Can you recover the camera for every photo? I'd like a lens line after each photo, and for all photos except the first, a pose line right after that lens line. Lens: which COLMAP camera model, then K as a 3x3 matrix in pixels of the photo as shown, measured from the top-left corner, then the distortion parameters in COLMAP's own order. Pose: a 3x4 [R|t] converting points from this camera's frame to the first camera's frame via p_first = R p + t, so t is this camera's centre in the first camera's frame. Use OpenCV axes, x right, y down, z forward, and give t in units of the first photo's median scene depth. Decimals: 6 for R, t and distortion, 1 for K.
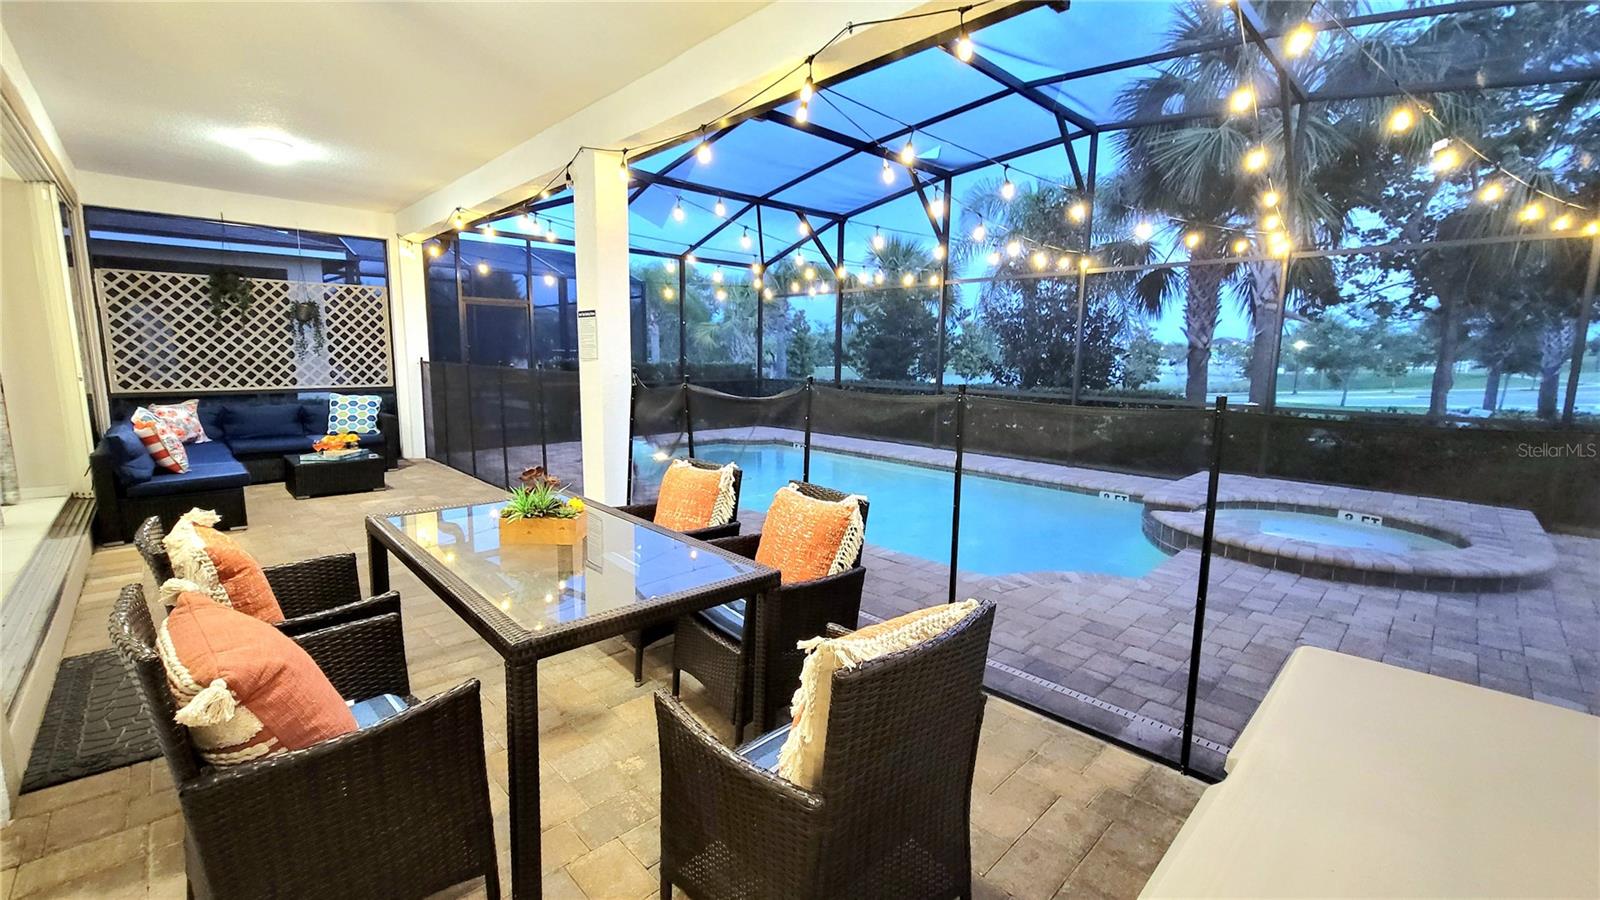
lens RADIAL K [[655.4, 0, 797.5], [0, 655.4, 443.8], [0, 0, 1]] dist [-0.007537, 0.003092]
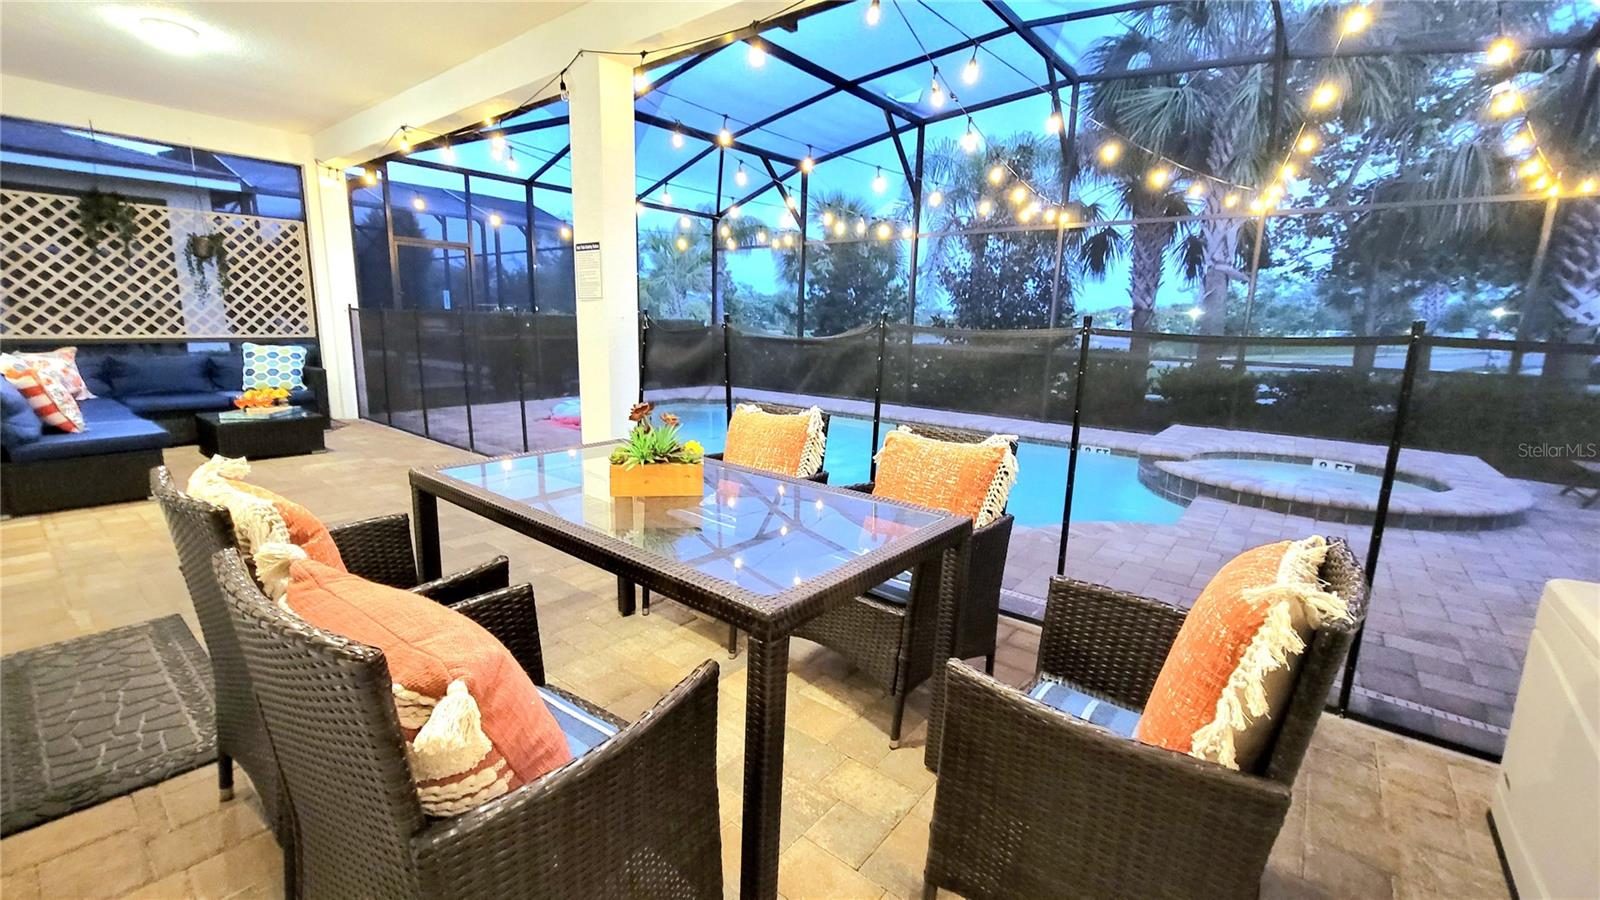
lens RADIAL K [[655.4, 0, 797.3], [0, 655.4, 444.0], [0, 0, 1]] dist [-0.007537, 0.003092]
pose [[0.992322, -0.011693, 0.123124, -0.100796], [0.005044, 0.998519, 0.054176, 0.013709], [-0.123576, -0.053139, 0.990911, 0.050234]]
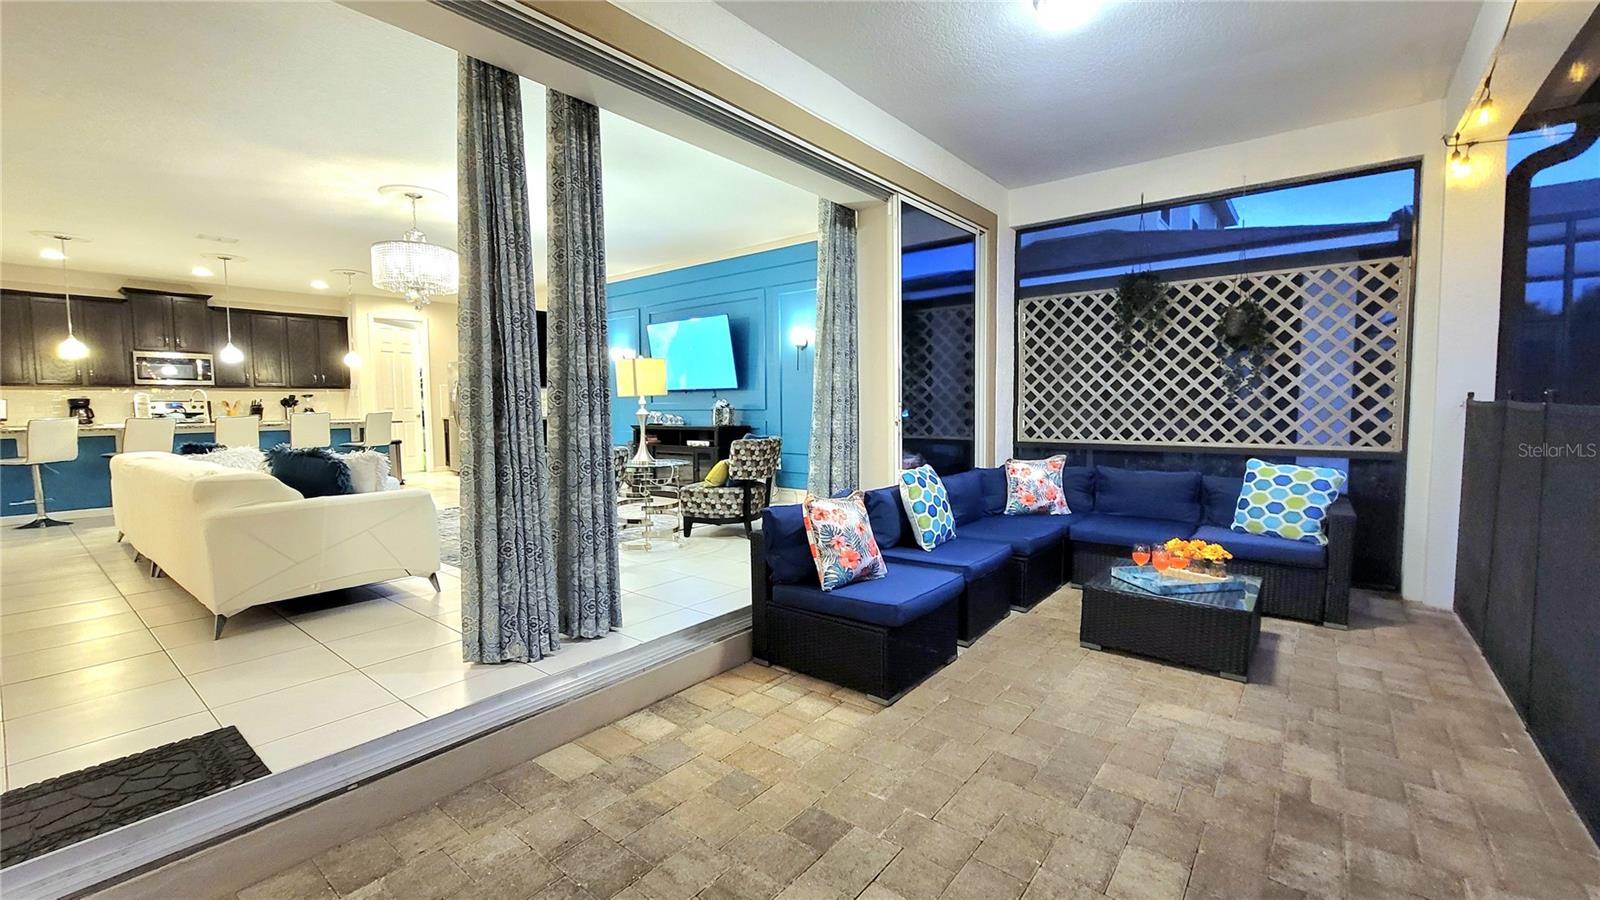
lens RADIAL K [[655.4, 0, 797.9], [0, 655.4, 448.7], [0, 0, 1]] dist [-0.007537, 0.003092]
pose [[0.123111, 0.055571, -0.990836, -0.209897], [-0.122441, 0.991653, 0.040404, -0.063046], [0.984811, 0.116344, 0.128888, 0.562135]]
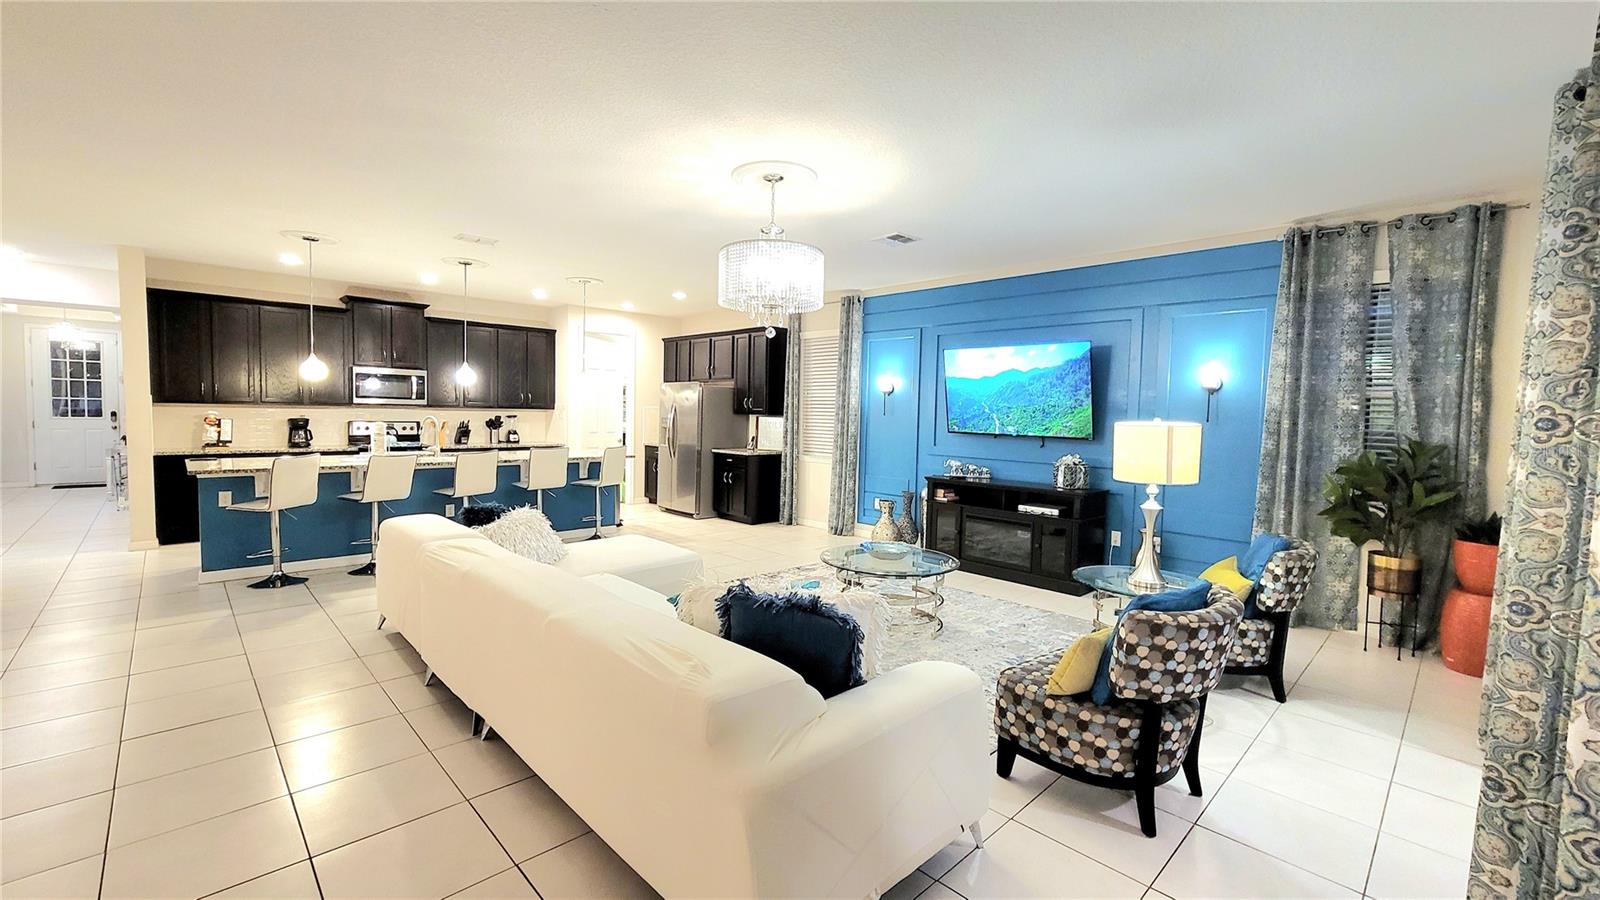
lens RADIAL K [[655.4, 0, 797.7], [0, 655.4, 446.0], [0, 0, 1]] dist [-0.007537, 0.003092]
pose [[-0.002609, 0.041266, -0.999145, -0.469108], [-0.157611, 0.986643, 0.041161, -0.072831], [0.987498, 0.157584, 0.003930, 0.244152]]
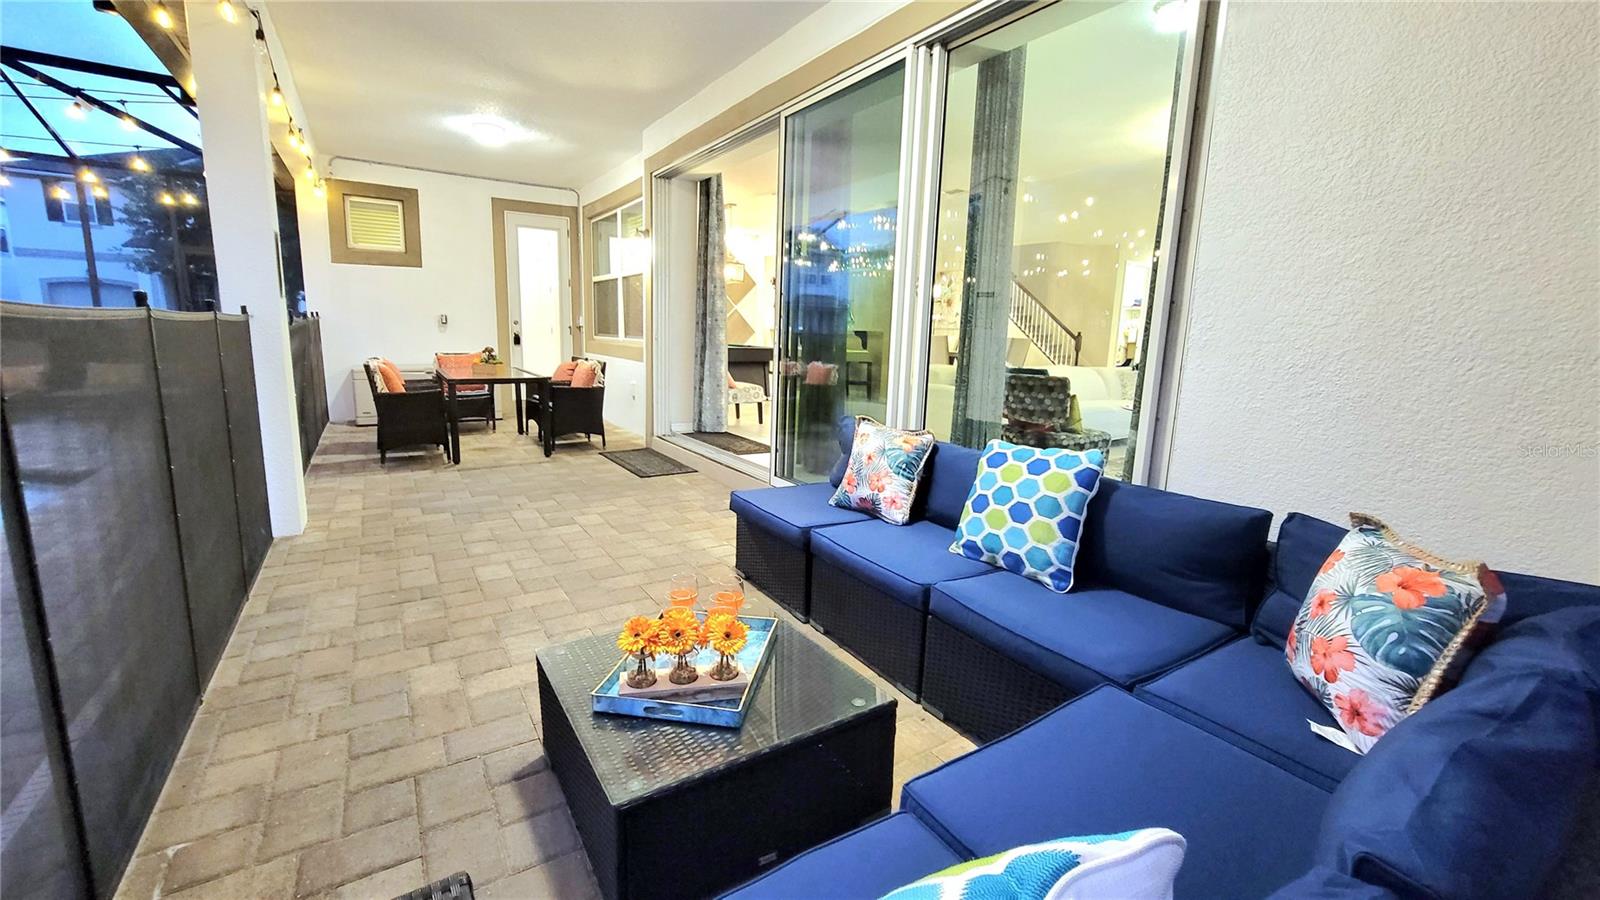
lens RADIAL K [[655.4, 0, 802.8], [0, 655.4, 443.5], [0, 0, 1]] dist [-0.007537, 0.003092]
pose [[-0.979643, -0.076296, 0.185682, -0.711709], [-0.017331, 0.953652, 0.300413, -0.137196], [-0.199996, 0.291080, -0.935561, 1.095091]]
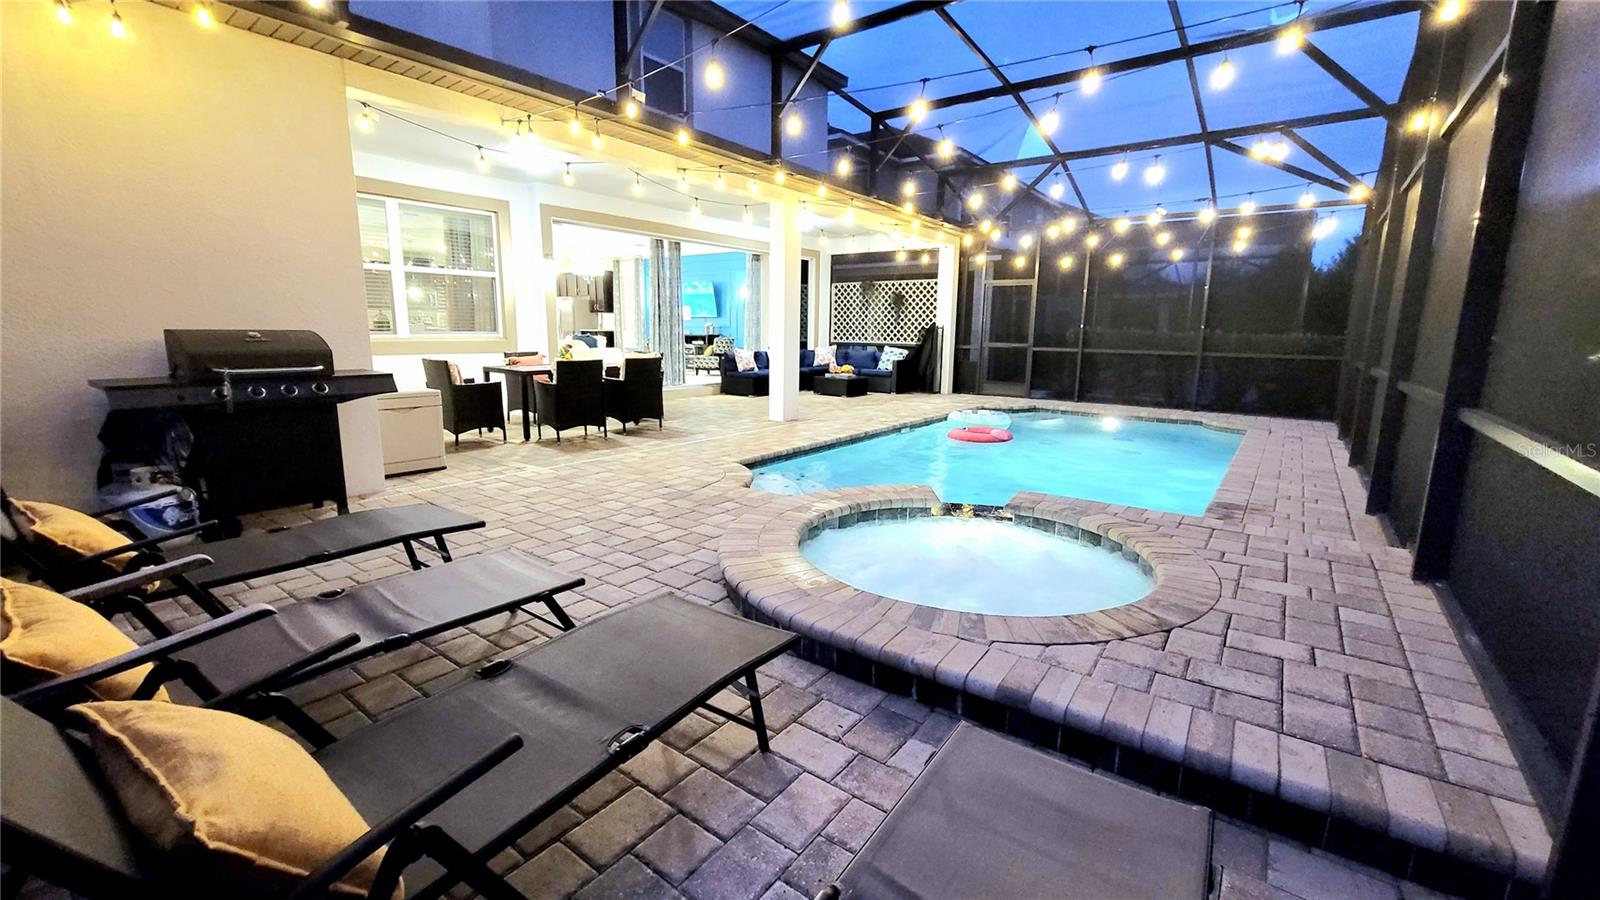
lens RADIAL K [[655.4, 0, 803.8], [0, 655.4, 449.7], [0, 0, 1]] dist [-0.007537, 0.003092]
pose [[0.166216, 0.170006, -0.971324, 1.007218], [-0.142624, 0.978813, 0.146911, -0.033118], [0.975721, 0.114115, 0.186941, 0.516911]]
